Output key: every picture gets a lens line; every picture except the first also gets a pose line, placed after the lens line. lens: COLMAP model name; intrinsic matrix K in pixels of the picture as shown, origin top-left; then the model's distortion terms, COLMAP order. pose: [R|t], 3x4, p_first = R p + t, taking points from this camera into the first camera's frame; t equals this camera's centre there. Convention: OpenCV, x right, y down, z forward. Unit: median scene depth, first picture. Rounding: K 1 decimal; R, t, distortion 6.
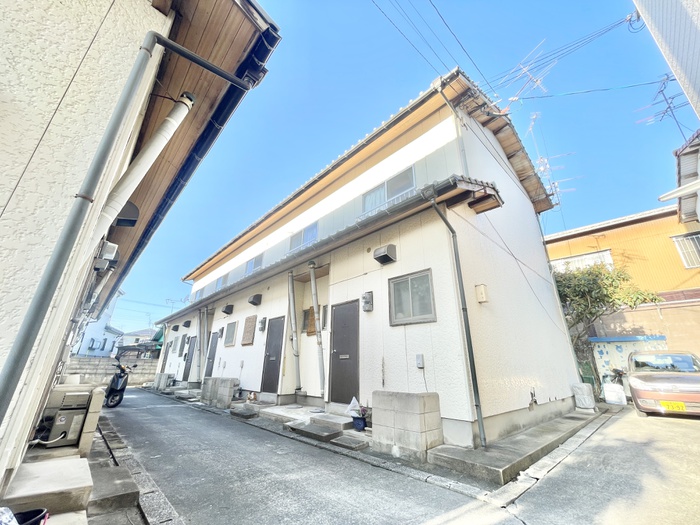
lens RADIAL K [[283.3, 0, 350.4], [0, 283.3, 261.5], [0, 0, 1]] dist [-0.002758, 0.000701]
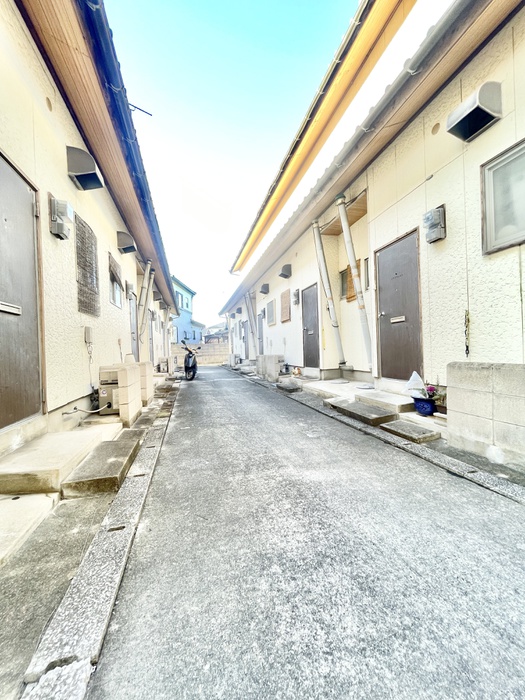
lens RADIAL K [[283.3, 0, 262.7], [0, 283.3, 351.3], [0, 0, 1]] dist [-0.002758, 0.000701]
pose [[0.879718, -0.038719, -0.473916, 0.013795], [0.209764, 0.926056, 0.313719, 0.120415], [0.426726, -0.375395, 0.822790, 0.254317]]
